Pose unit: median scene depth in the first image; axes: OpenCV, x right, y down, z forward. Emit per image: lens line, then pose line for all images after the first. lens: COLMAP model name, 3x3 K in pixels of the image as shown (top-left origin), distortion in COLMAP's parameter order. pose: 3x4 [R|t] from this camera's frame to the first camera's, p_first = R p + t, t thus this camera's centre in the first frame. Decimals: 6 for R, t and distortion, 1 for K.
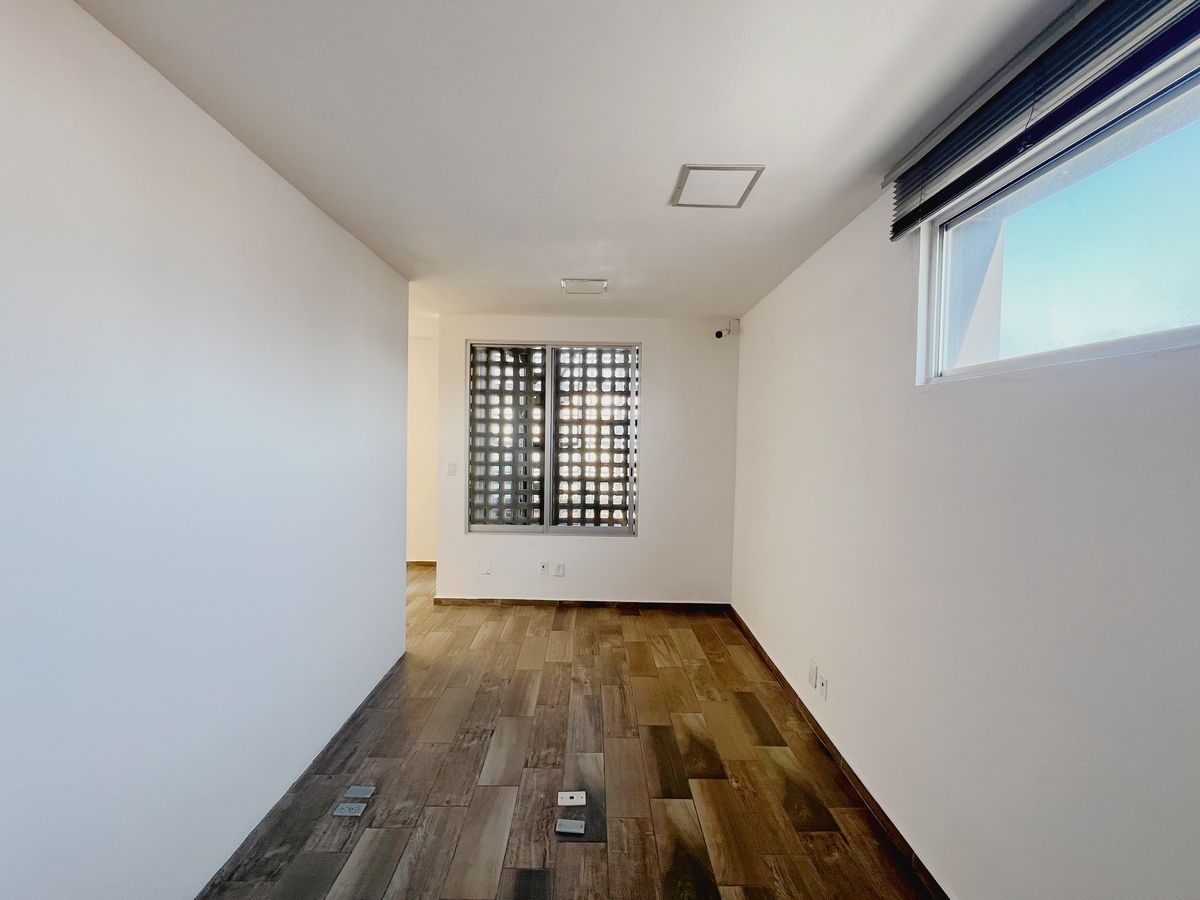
lens RADIAL K [[479.5, 0, 598.6], [0, 479.5, 446.9], [0, 0, 1]] dist [-0.000624, 0.000211]
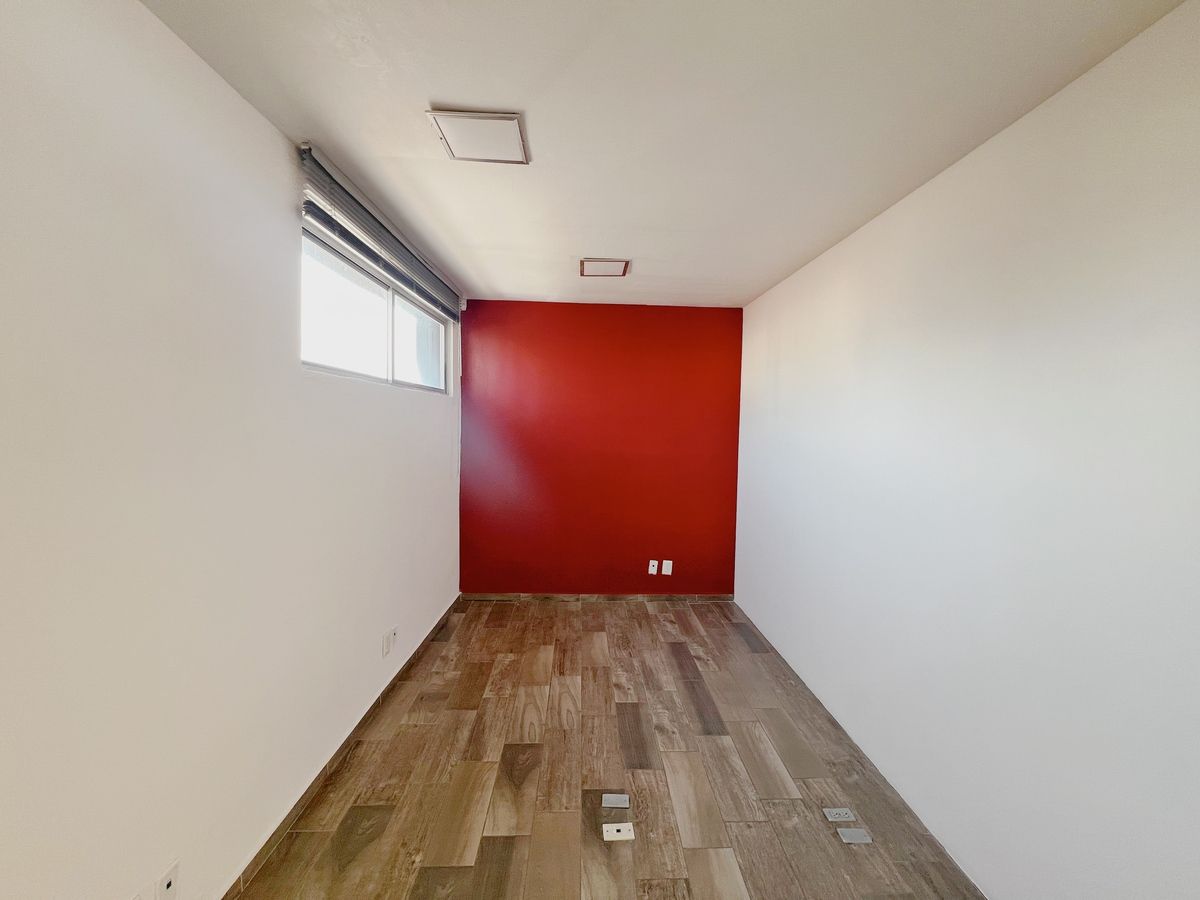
lens RADIAL K [[479.5, 0, 598.6], [0, 479.5, 446.9], [0, 0, 1]] dist [-0.000624, 0.000211]
pose [[-0.999005, -0.038398, -0.022669, 0.031158], [-0.040131, 0.995847, 0.081721, -0.063671], [0.019437, 0.082550, -0.996397, 1.914690]]
